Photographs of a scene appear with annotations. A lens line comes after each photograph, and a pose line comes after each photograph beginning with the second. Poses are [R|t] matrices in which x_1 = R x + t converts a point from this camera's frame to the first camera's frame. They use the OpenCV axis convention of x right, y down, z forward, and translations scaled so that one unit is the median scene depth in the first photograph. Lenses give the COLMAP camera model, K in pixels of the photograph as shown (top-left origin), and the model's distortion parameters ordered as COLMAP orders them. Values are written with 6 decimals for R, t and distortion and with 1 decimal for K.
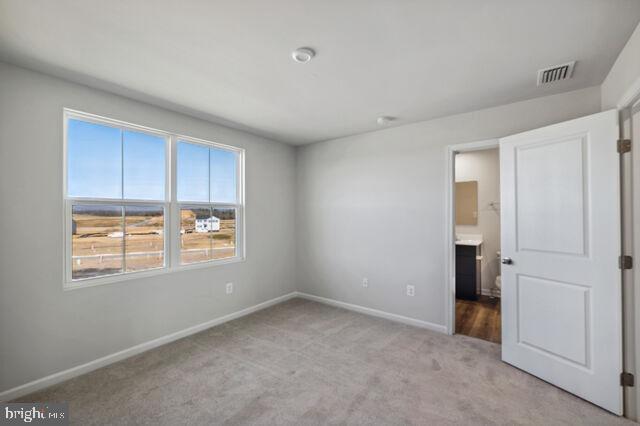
lens RADIAL K [[272.7, 0, 320.0], [0, 272.7, 213.0], [0, 0, 1]] dist [0.000118, -0.000008]
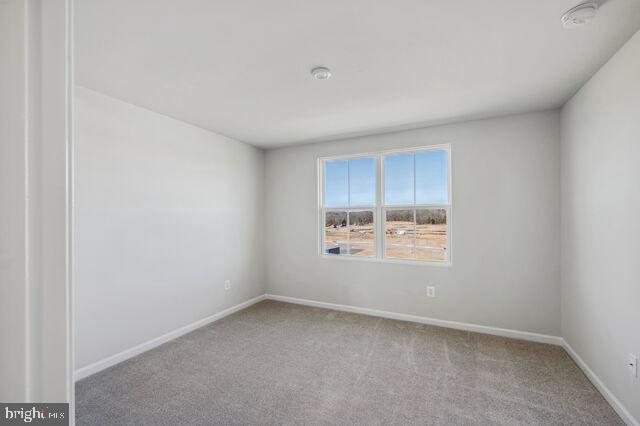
lens RADIAL K [[272.7, 0, 320.0], [0, 272.7, 213.0], [0, 0, 1]] dist [0.000118, -0.000008]
pose [[0.198746, -0.008015, -0.980018, 0.623450], [0.006481, 0.999955, -0.006863, -0.003115], [0.980030, -0.004987, 0.198789, 0.465019]]
